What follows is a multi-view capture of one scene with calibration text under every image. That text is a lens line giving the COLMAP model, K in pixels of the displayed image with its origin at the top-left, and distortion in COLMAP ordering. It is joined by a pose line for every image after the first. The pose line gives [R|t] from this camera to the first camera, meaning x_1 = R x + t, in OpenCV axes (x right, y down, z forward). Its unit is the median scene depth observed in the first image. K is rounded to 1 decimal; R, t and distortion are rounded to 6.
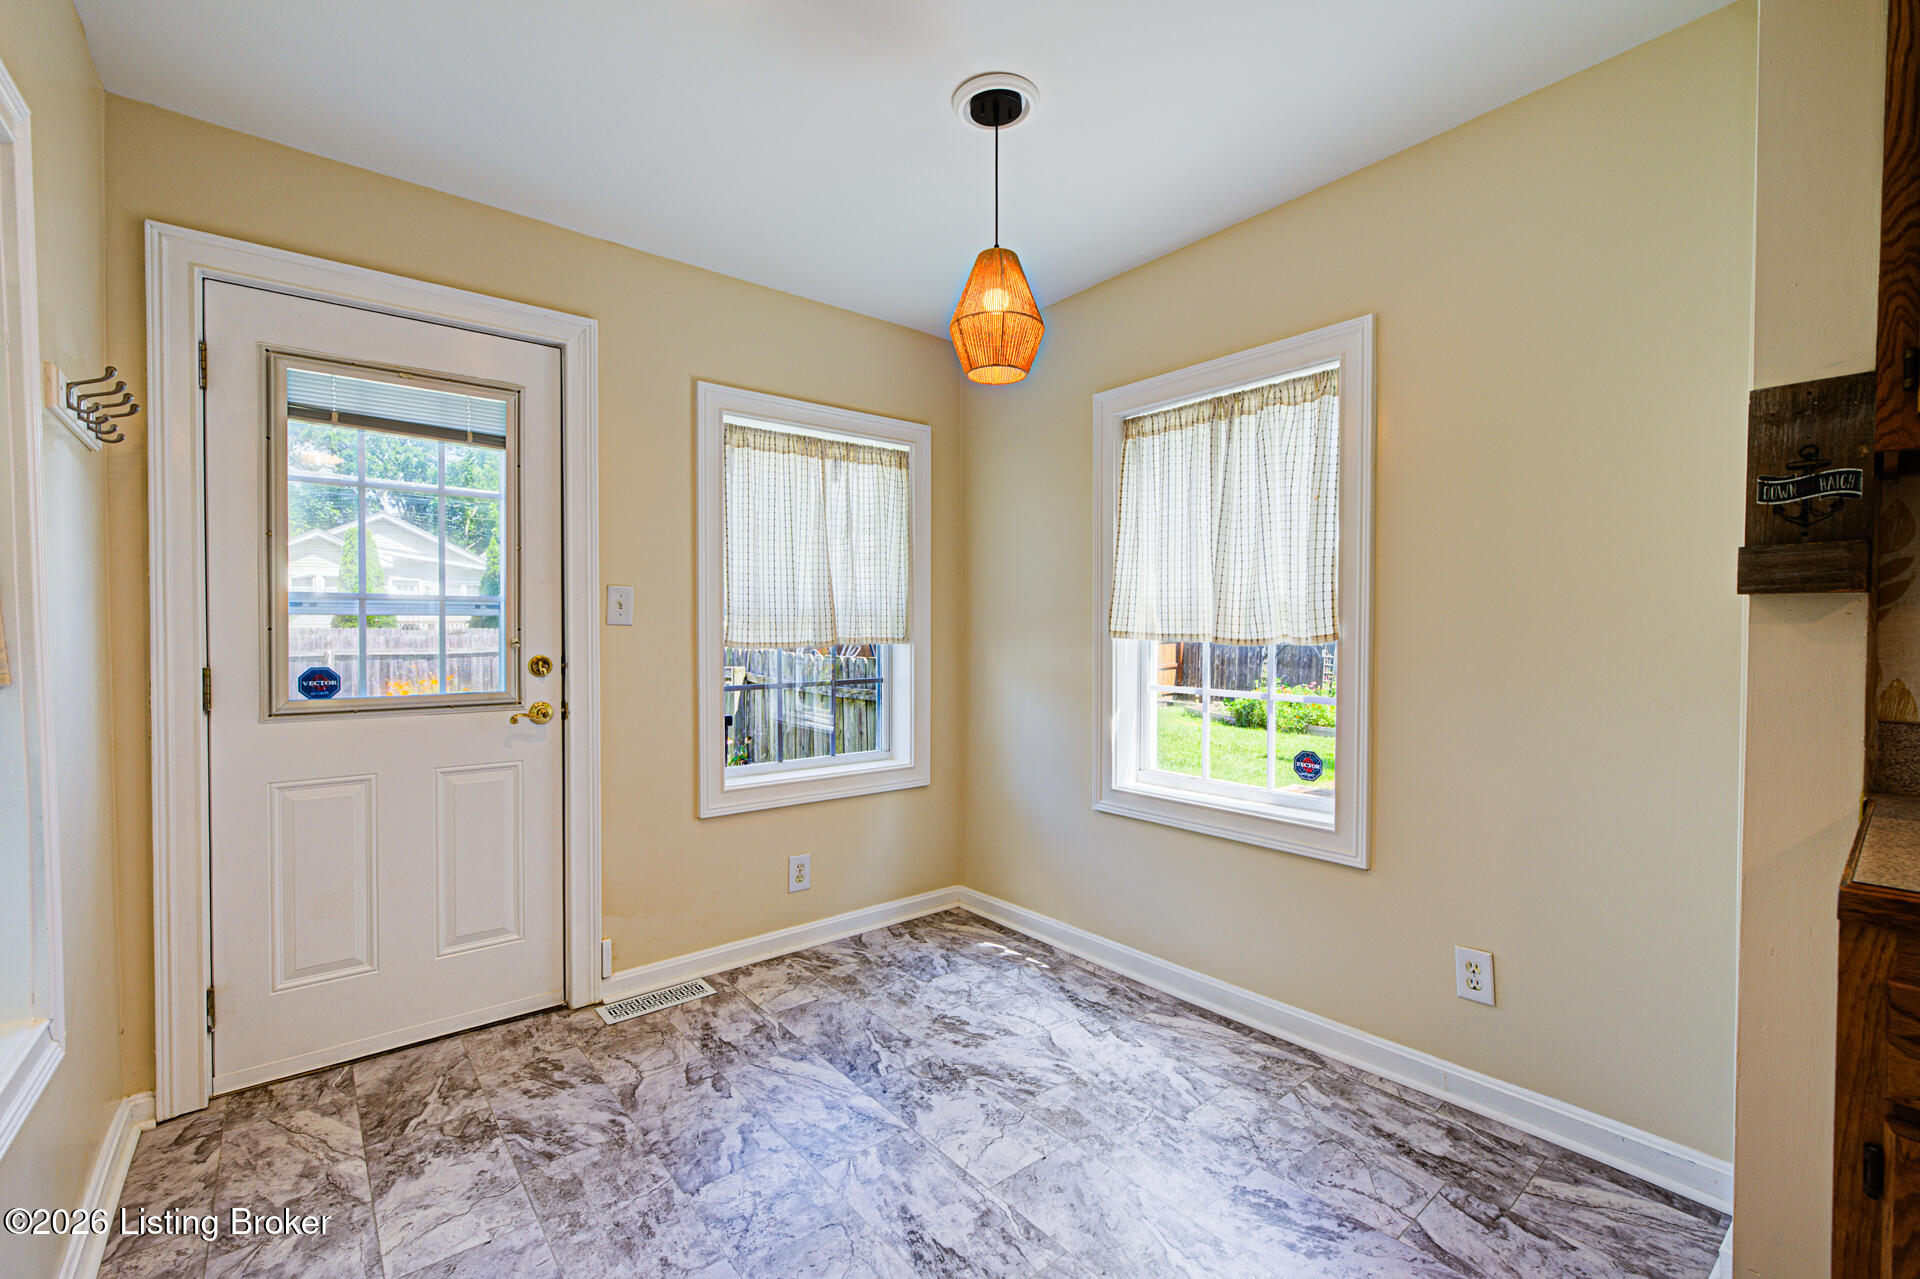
lens RADIAL K [[815.1, 0, 965.4], [0, 815.1, 640.1], [0, 0, 1]] dist [-0.002873, -0.000009]
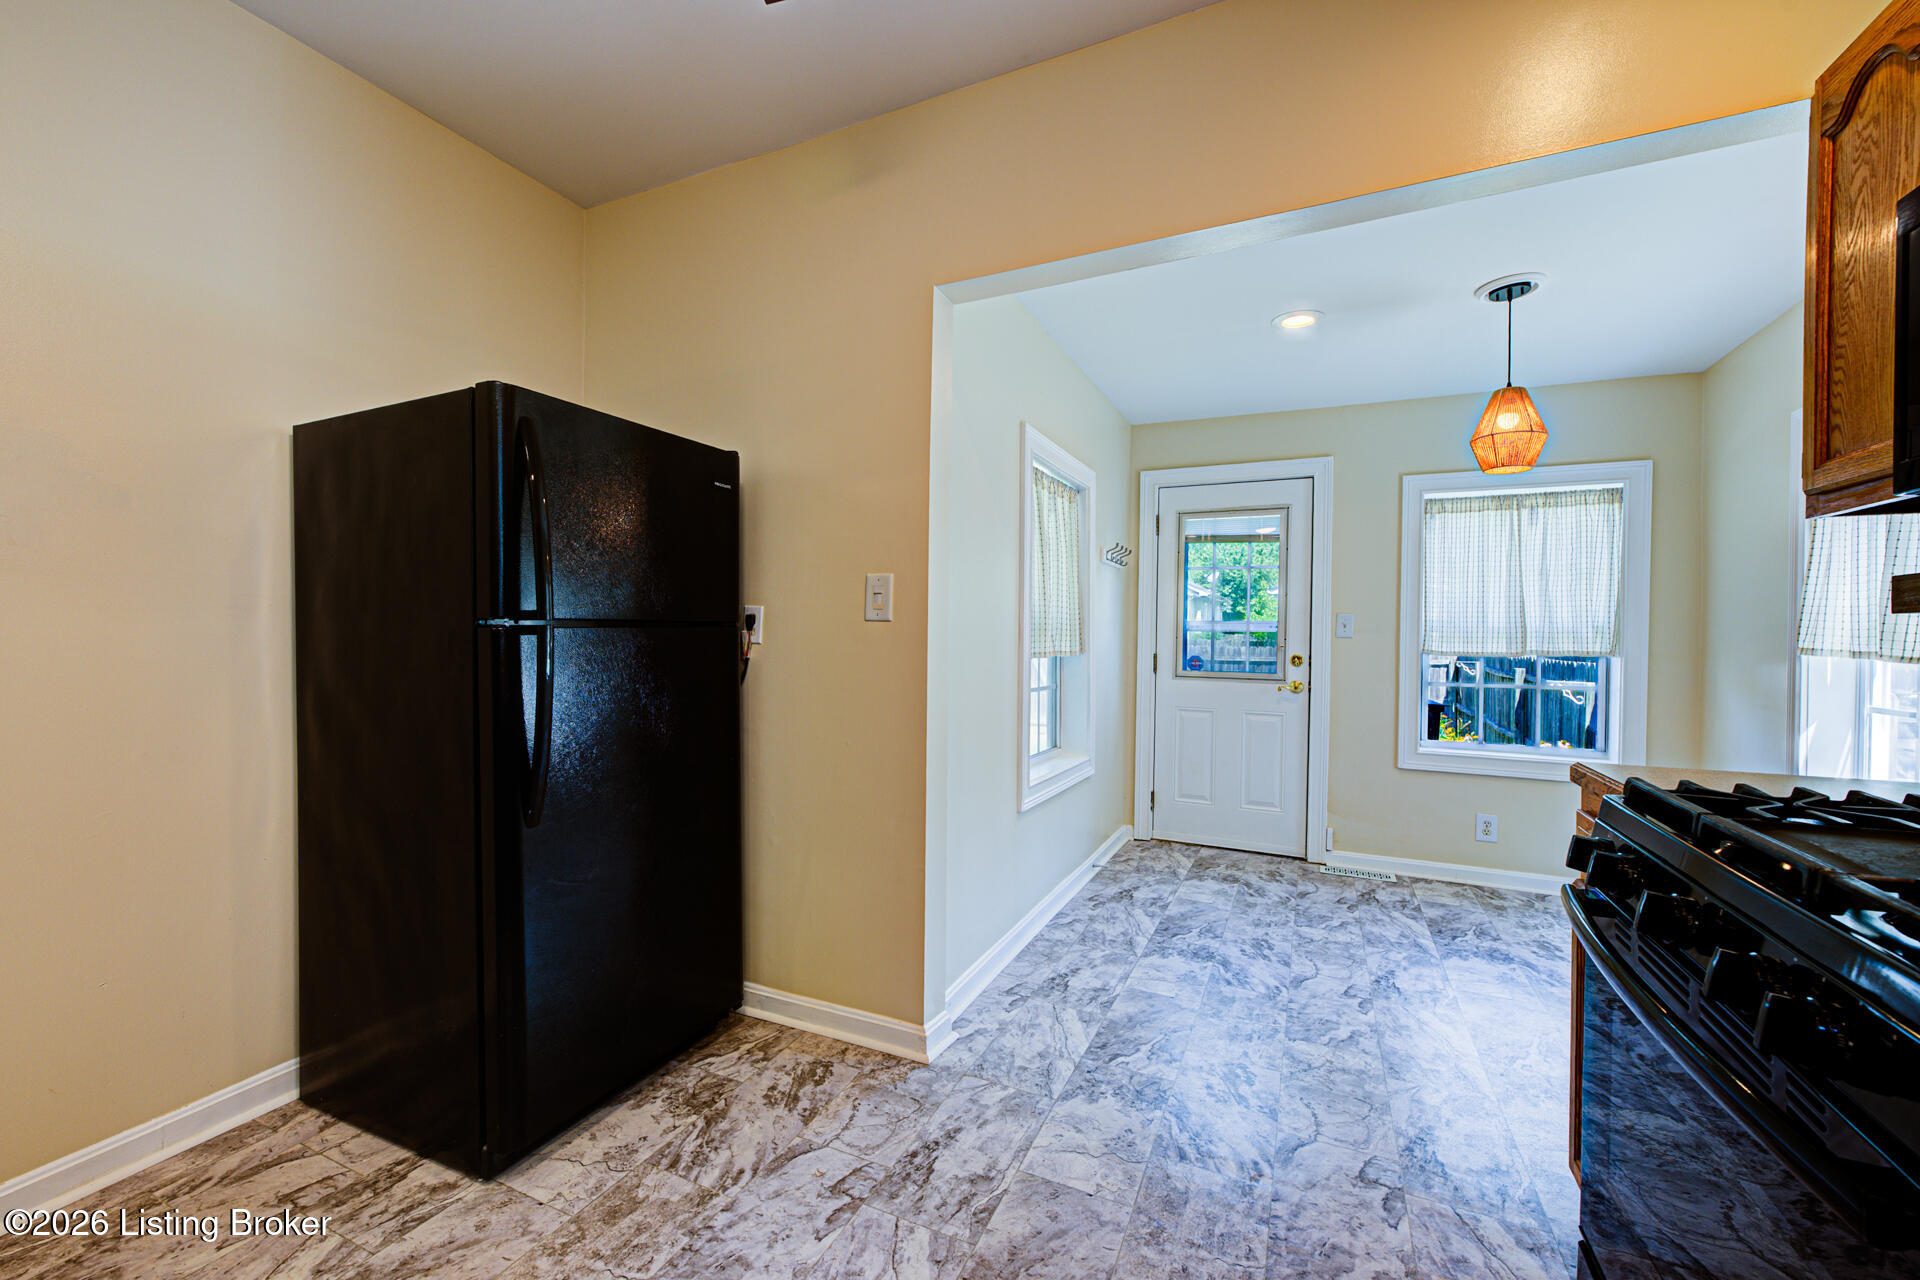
lens RADIAL K [[760.7, 0, 958.3], [0, 760.7, 639.0], [0, 0, 1]] dist [0.000447, 0.000288]
pose [[0.429561, 0.009261, -0.902990, 0.675259], [-0.028514, 0.999588, -0.003313, 0.011823], [0.902588, 0.027172, 0.429648, -0.383872]]
